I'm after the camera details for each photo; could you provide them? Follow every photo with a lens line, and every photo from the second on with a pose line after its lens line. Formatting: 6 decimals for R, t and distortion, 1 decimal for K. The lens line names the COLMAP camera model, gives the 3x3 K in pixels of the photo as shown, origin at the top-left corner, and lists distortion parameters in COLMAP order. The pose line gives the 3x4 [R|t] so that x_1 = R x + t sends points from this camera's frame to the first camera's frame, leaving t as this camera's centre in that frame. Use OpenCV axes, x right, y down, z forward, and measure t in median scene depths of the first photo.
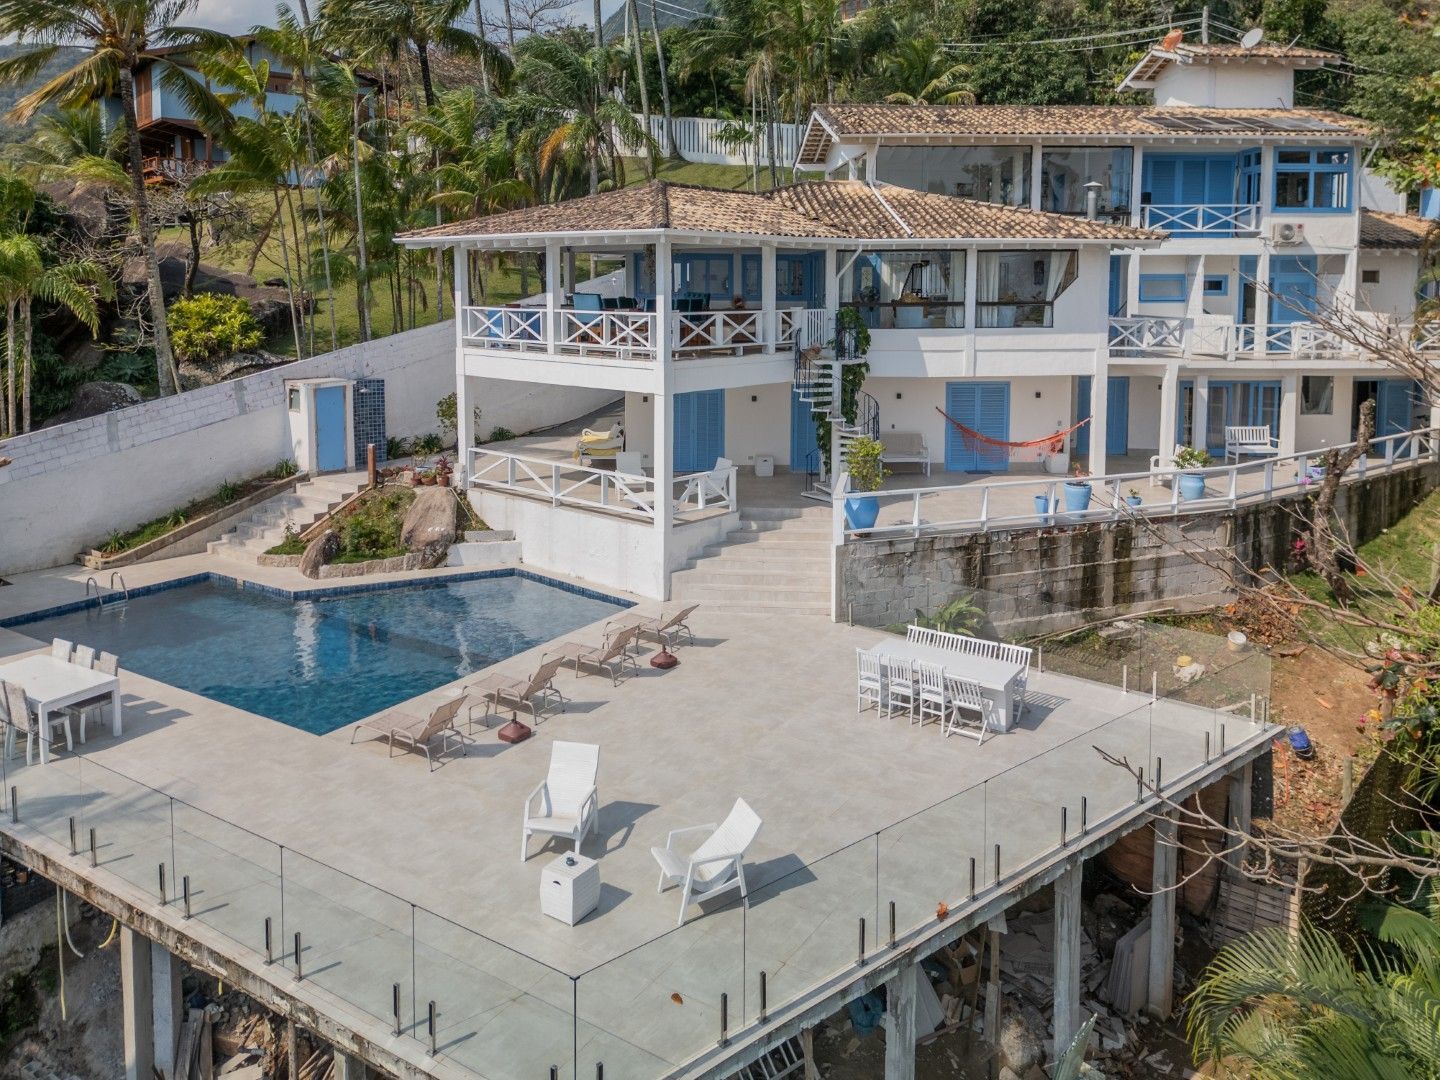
lens RADIAL K [[1048.0, 0, 706.8], [0, 1048.0, 354.2], [0, 0, 1]] dist [0.015104, -0.004436]
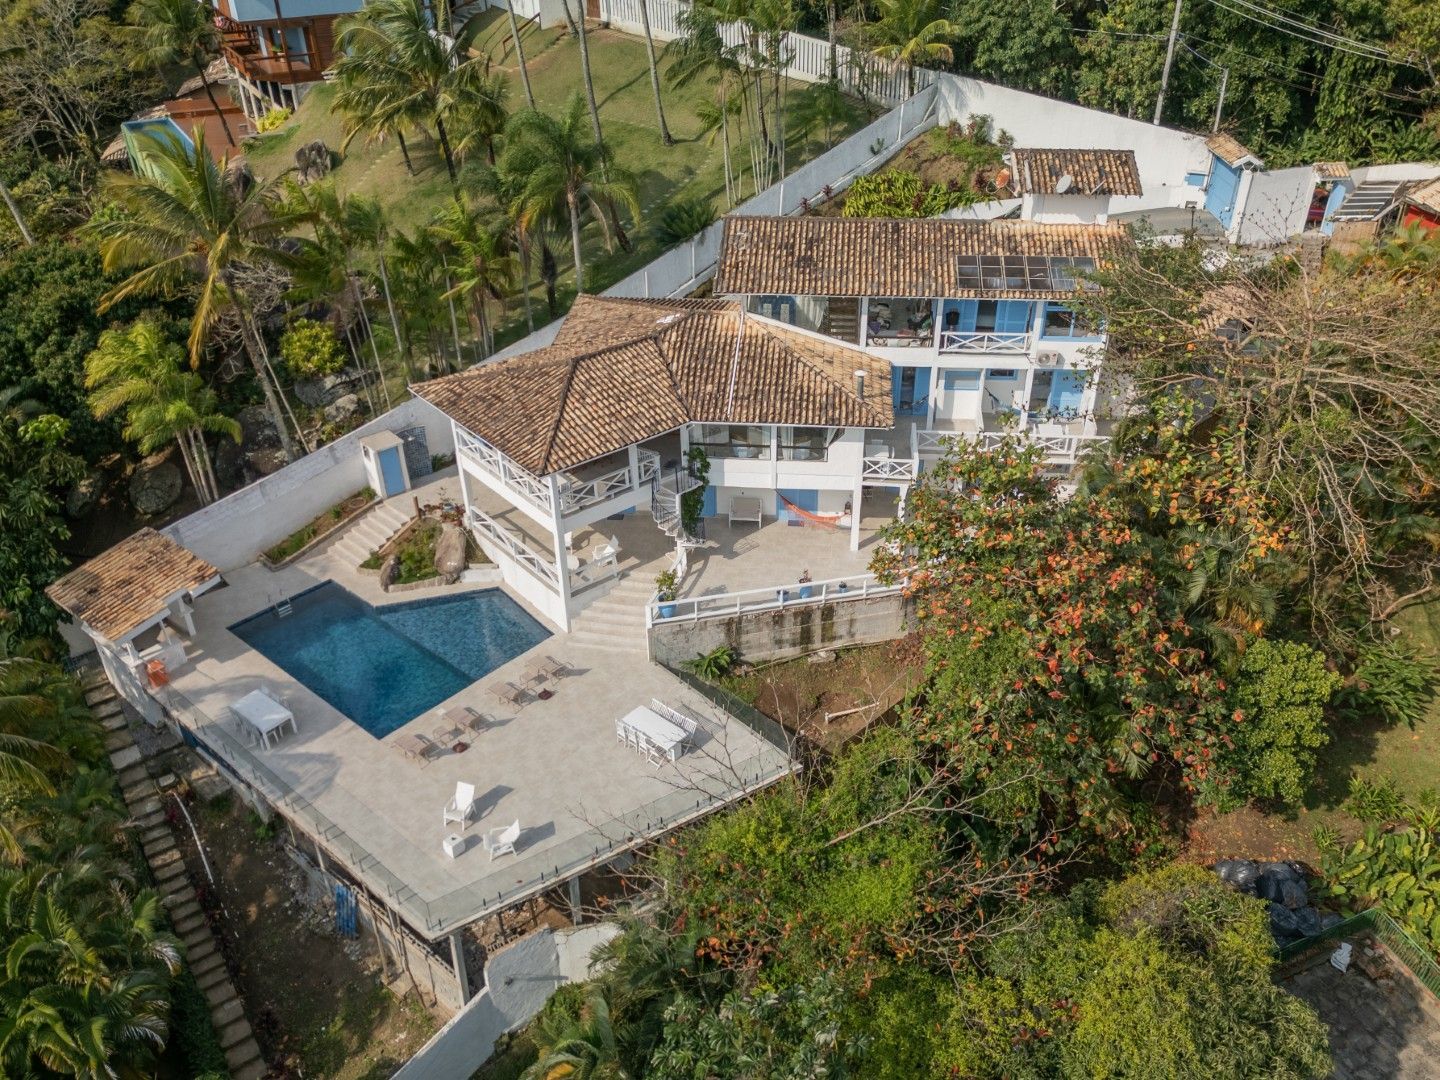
lens RADIAL K [[1099.6, 0, 740.7], [0, 1099.6, 509.8], [0, 0, 1]] dist [0.038005, -0.000469]
pose [[0.992701, 0.058855, -0.105264, 0.383723], [-0.004242, 0.889336, 0.457234, -0.714242], [0.120526, -0.453450, 0.883095, -0.487958]]
